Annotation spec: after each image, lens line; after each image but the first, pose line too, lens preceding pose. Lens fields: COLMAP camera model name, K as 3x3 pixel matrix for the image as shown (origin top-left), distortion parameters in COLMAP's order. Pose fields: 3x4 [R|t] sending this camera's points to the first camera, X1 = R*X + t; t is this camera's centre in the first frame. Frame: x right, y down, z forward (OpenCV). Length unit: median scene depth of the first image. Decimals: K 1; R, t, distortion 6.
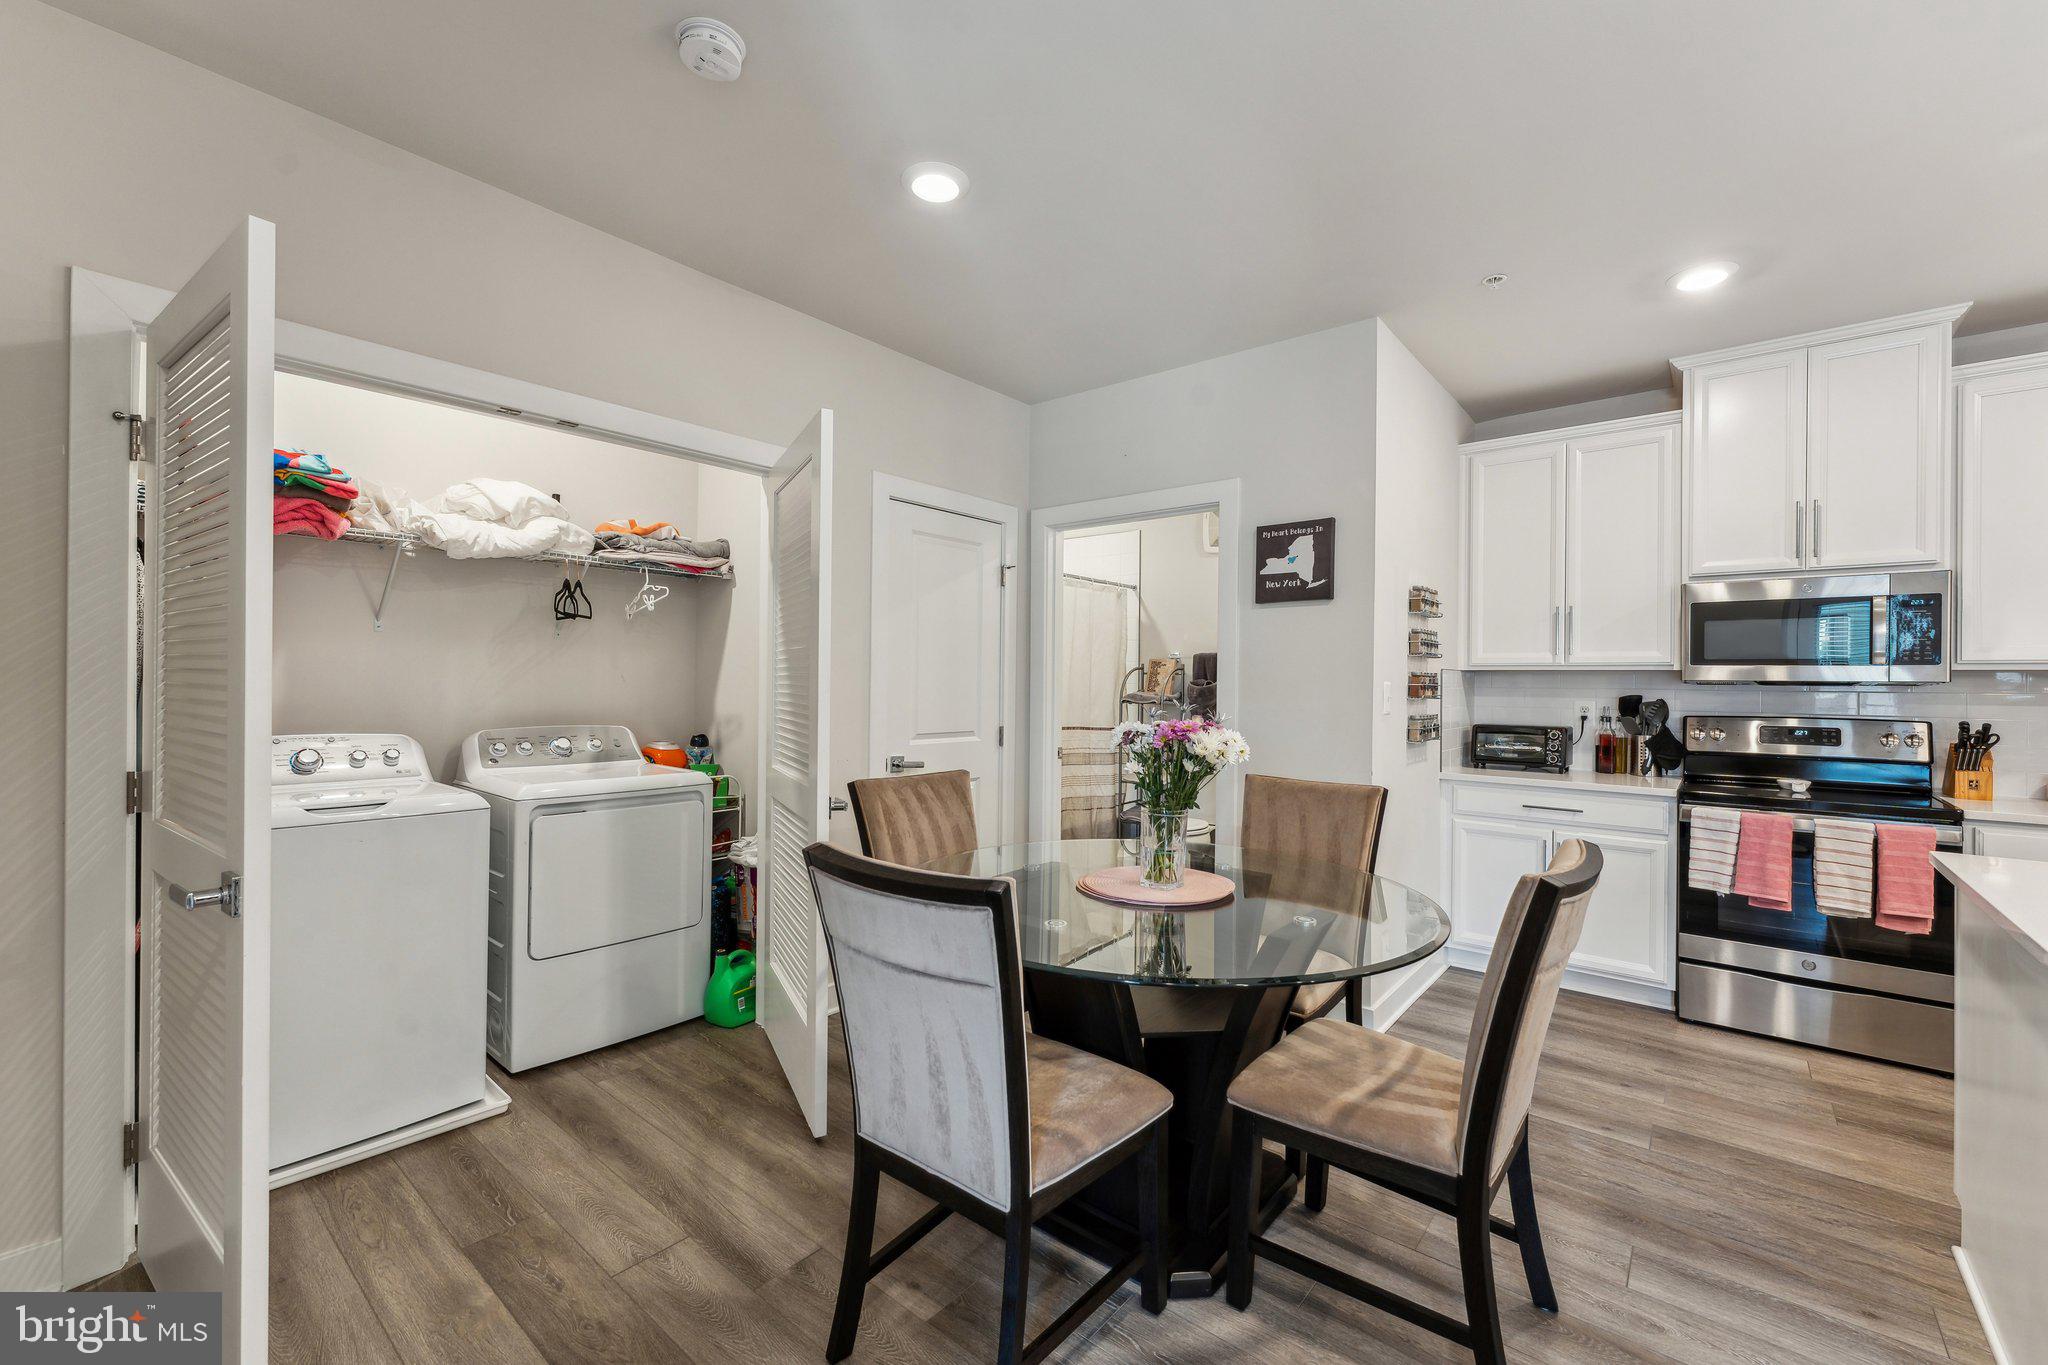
lens RADIAL K [[837.5, 0, 1025.3], [0, 837.5, 677.8], [0, 0, 1]] dist [0.000267, 0.000027]
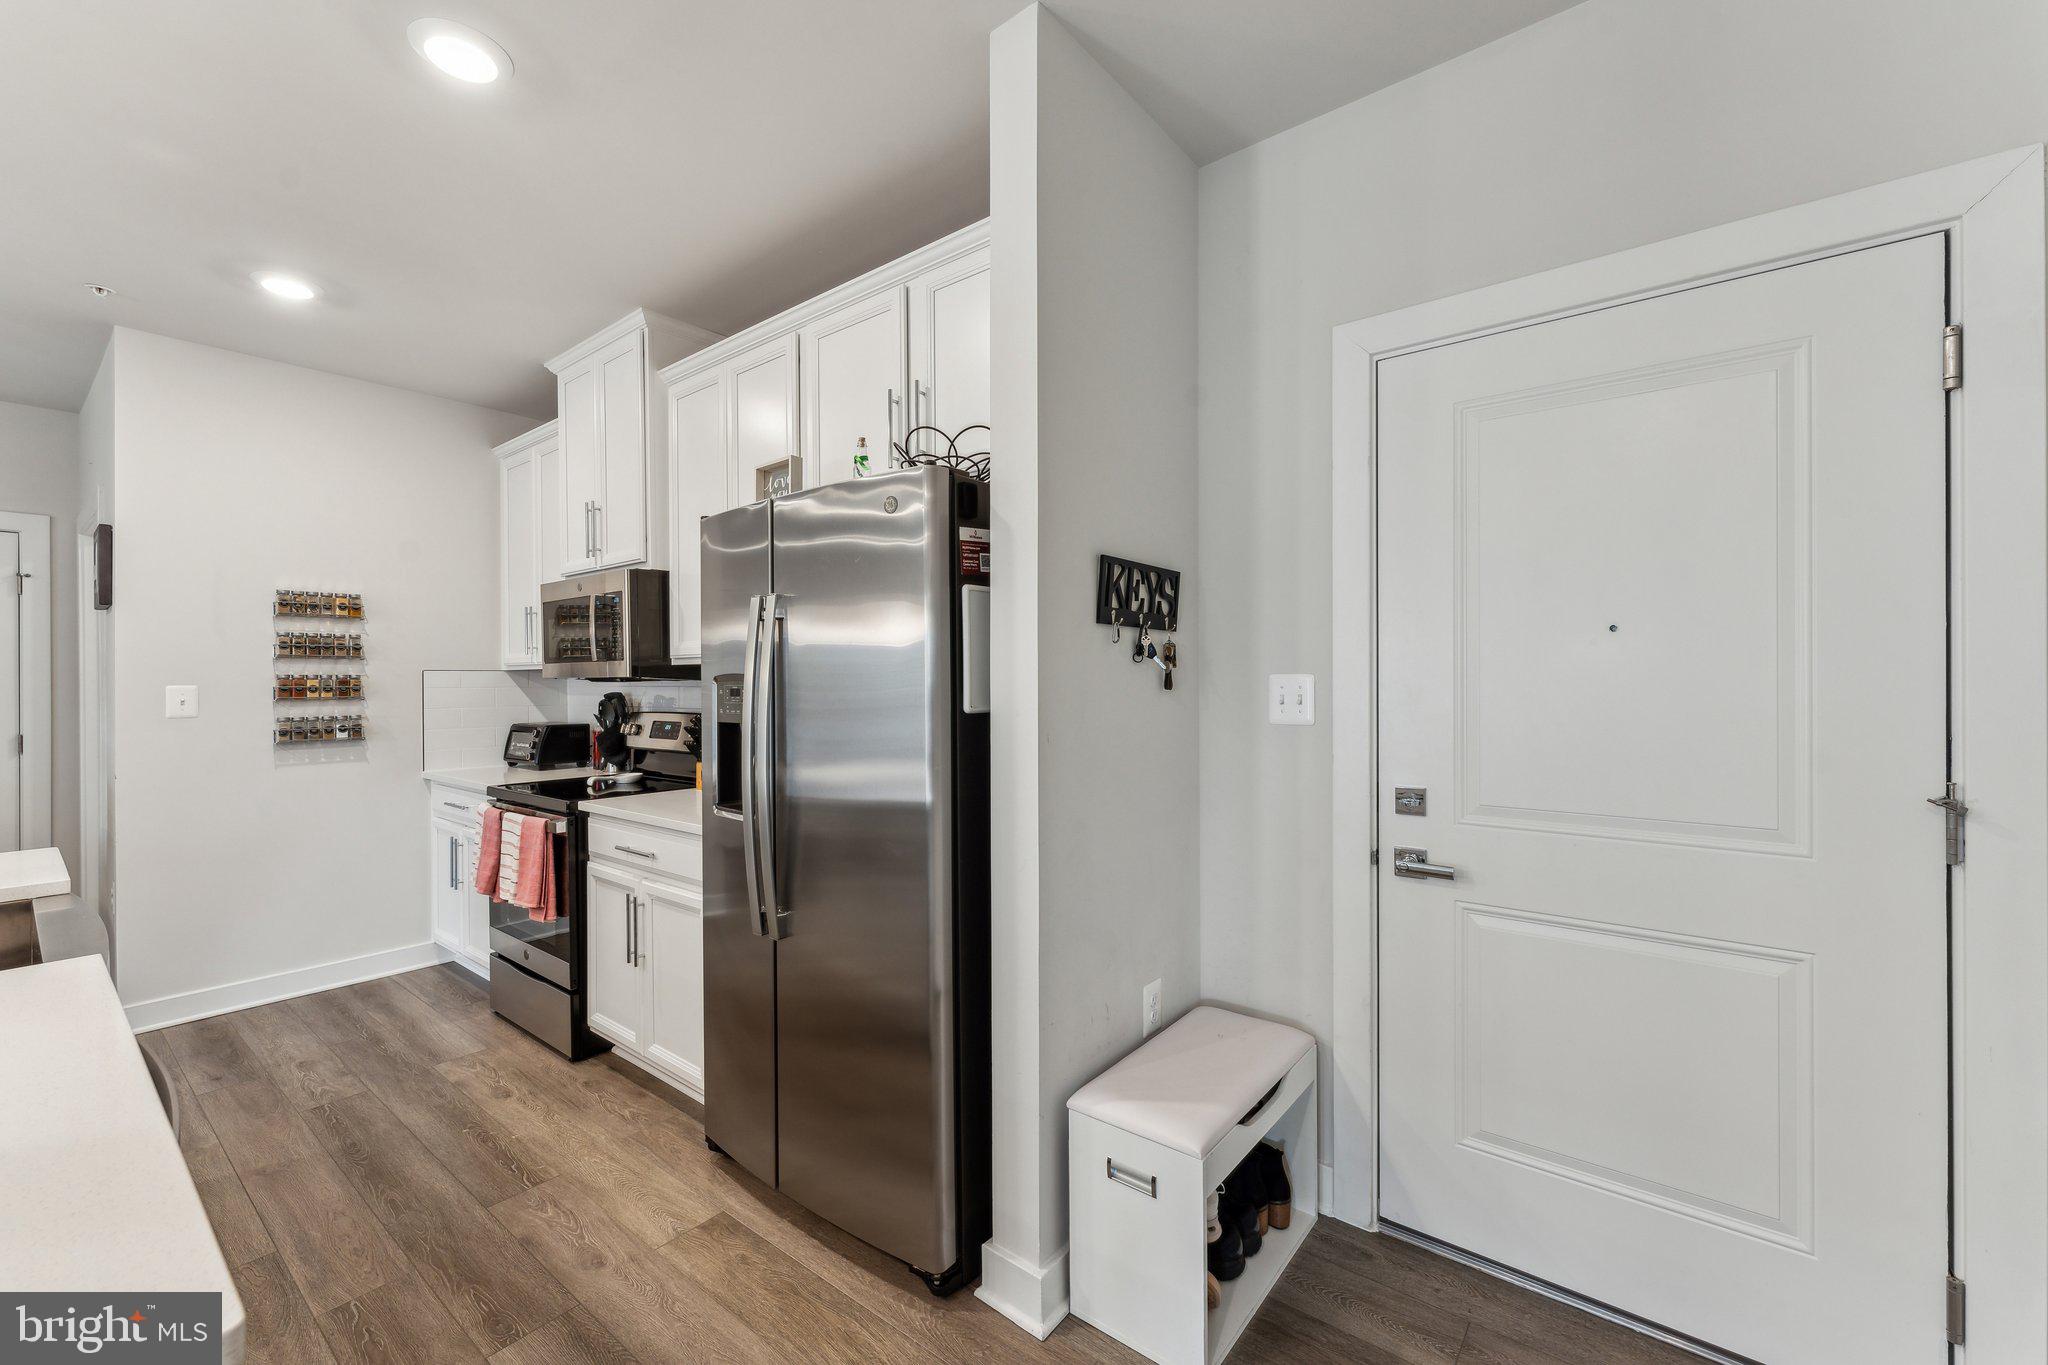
lens RADIAL K [[834.2, 0, 1028.3], [0, 834.2, 680.1], [0, 0, 1]] dist [0.001264, 0.000158]
pose [[0.999607, -0.017799, 0.021638, 1.359515], [0.017697, 0.999831, 0.004912, 0.010626], [-0.021722, -0.004527, 0.999754, -0.030639]]
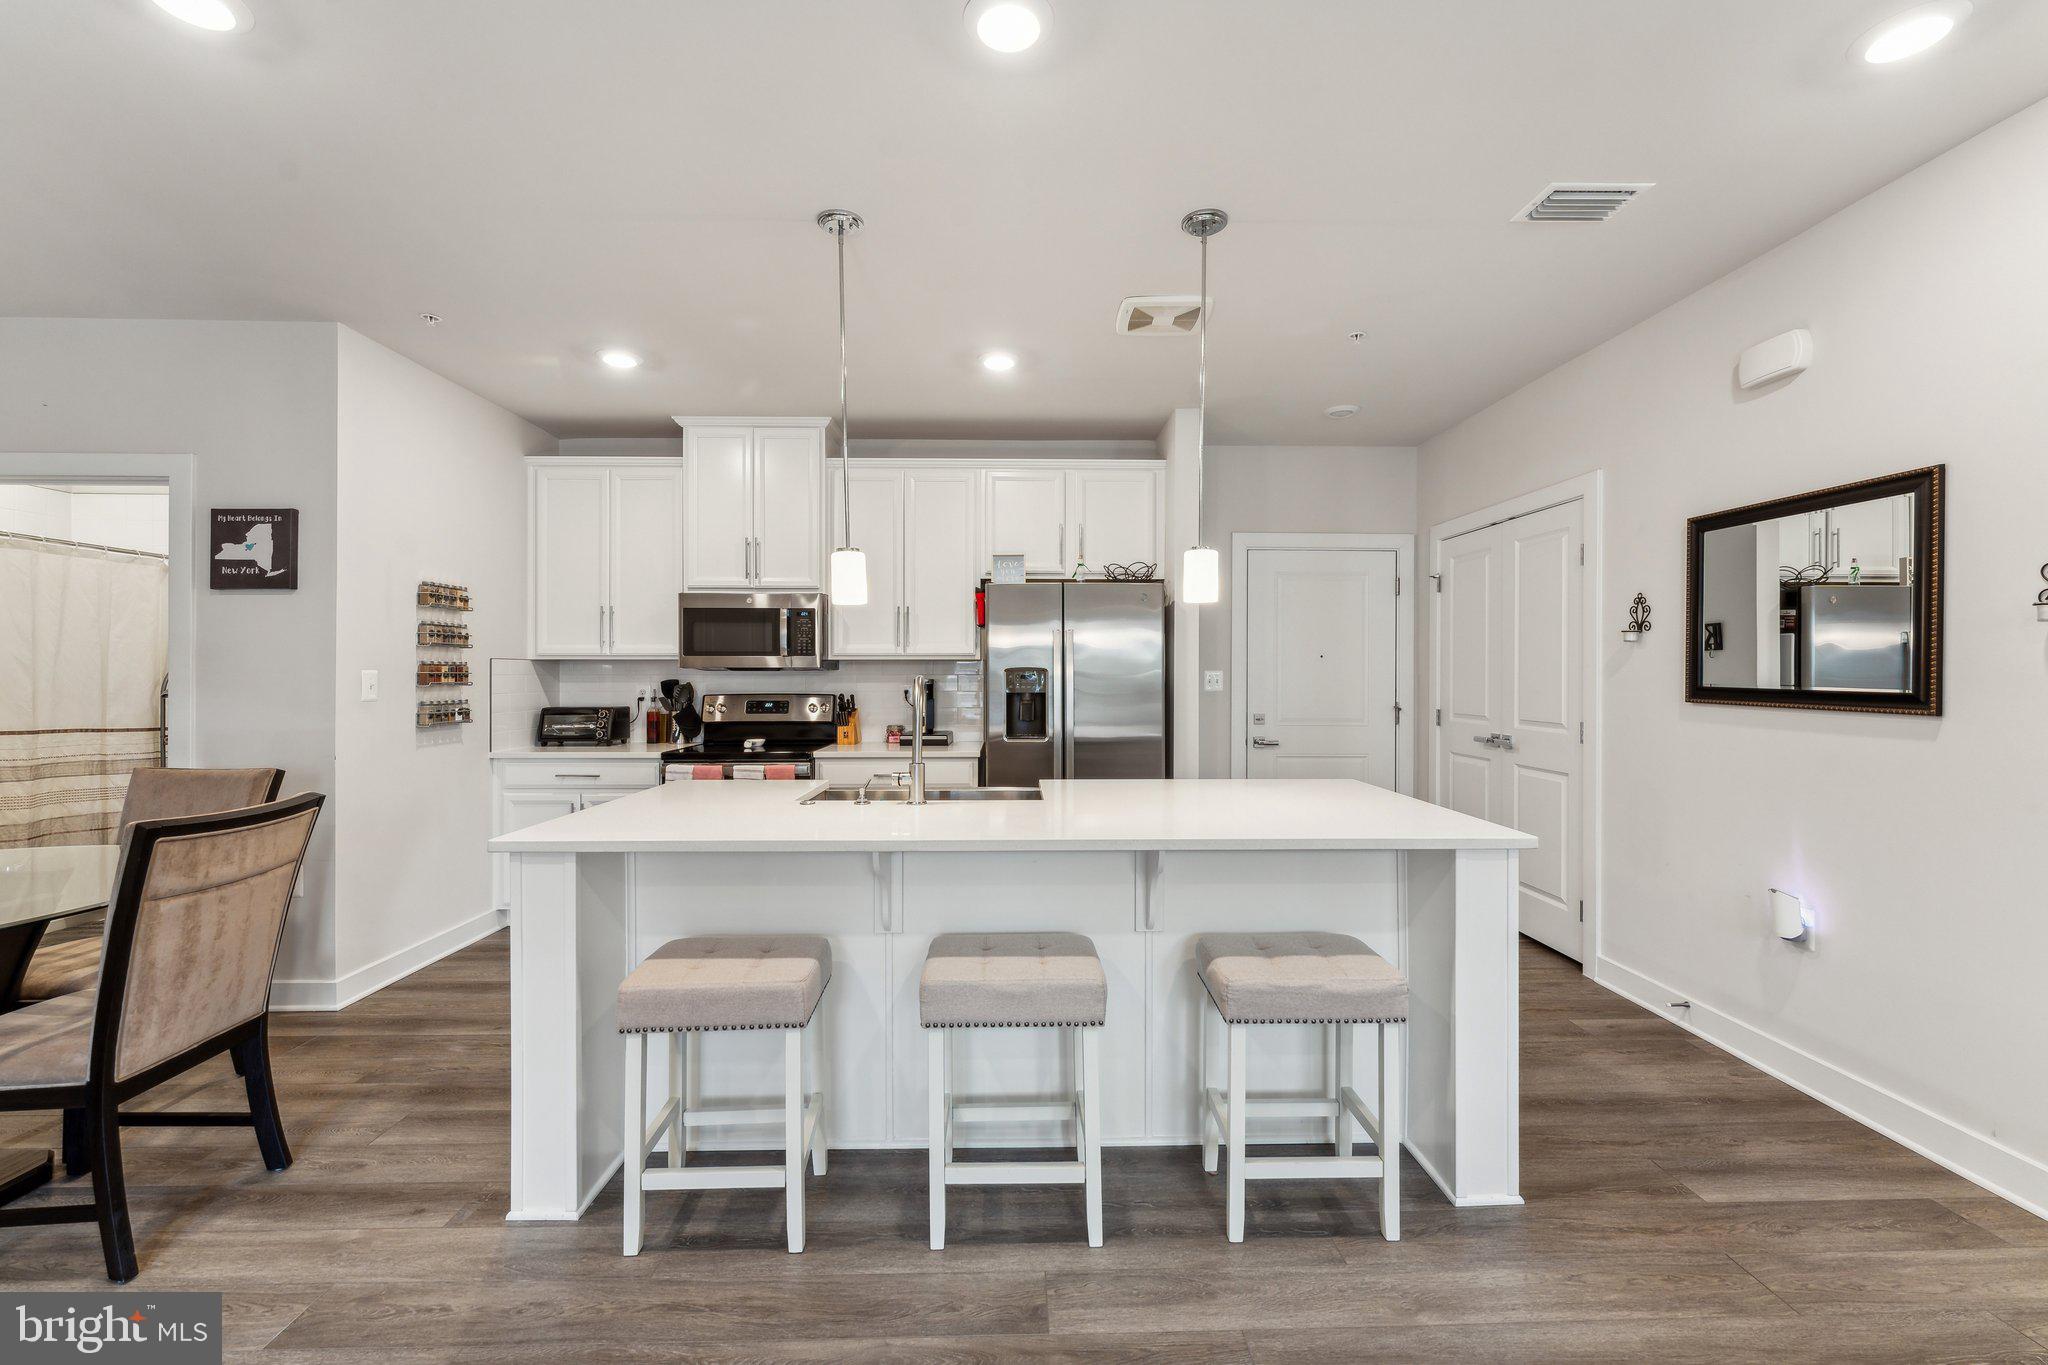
lens RADIAL K [[839.0, 0, 1029.9], [0, 839.0, 672.5], [0, 0, 1]] dist [0.001086, -0.000134]
pose [[0.752521, -0.009093, 0.658505, 0.342545], [0.004774, 0.999954, 0.008352, 0.002628], [-0.658551, -0.003141, 0.752530, -0.329834]]
